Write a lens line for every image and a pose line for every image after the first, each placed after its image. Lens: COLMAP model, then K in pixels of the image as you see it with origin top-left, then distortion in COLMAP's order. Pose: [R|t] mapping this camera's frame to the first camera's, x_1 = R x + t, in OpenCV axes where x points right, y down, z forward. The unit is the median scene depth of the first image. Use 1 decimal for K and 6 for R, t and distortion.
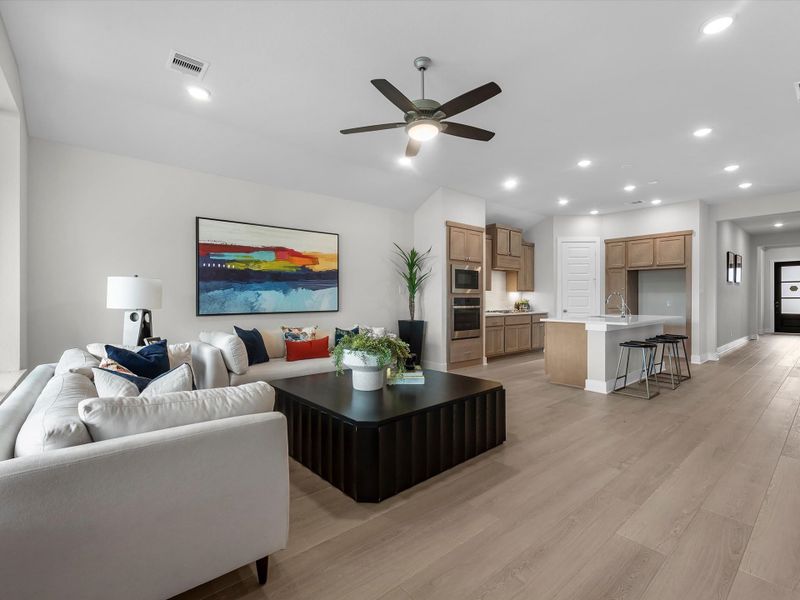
lens RADIAL K [[363.9, 0, 395.4], [0, 363.9, 301.3], [0, 0, 1]] dist [-0.001352, 0.003126]
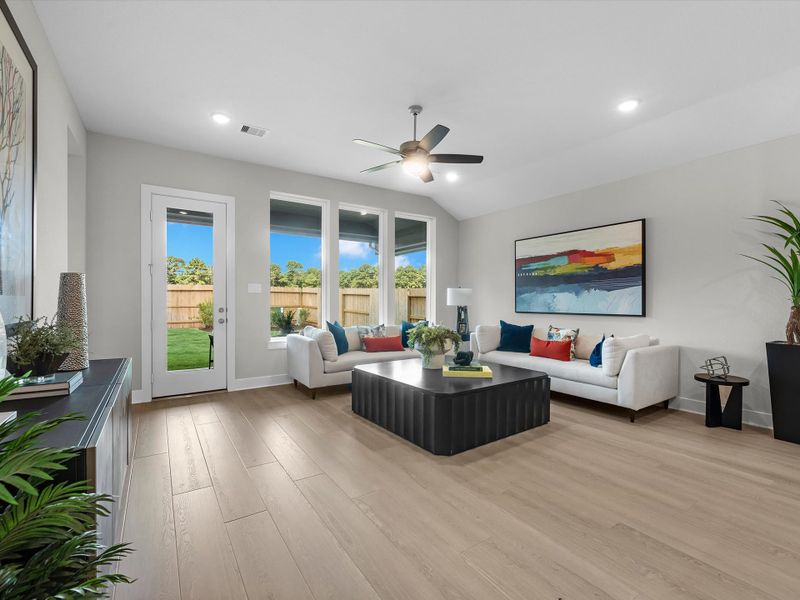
lens RADIAL K [[363.9, 0, 402.9], [0, 363.9, 302.8], [0, 0, 1]] dist [-0.001352, 0.003126]
pose [[-0.091728, 0.008479, -0.995748, 0.728943], [-0.011237, 0.999891, 0.009550, -0.004226], [0.995721, 0.012066, -0.091623, 0.593374]]
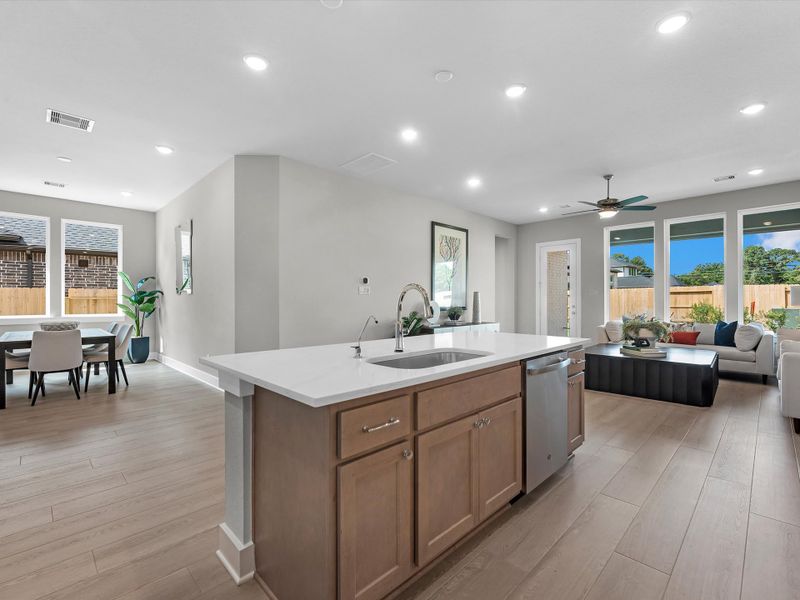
lens RADIAL K [[363.9, 0, 414.6], [0, 363.9, 304.7], [0, 0, 1]] dist [-0.001352, 0.003126]
pose [[-0.991919, 0.003254, -0.126833, 0.727193], [0.000926, 0.999830, 0.018408, -0.008873], [0.126871, 0.018142, -0.991753, 1.518272]]
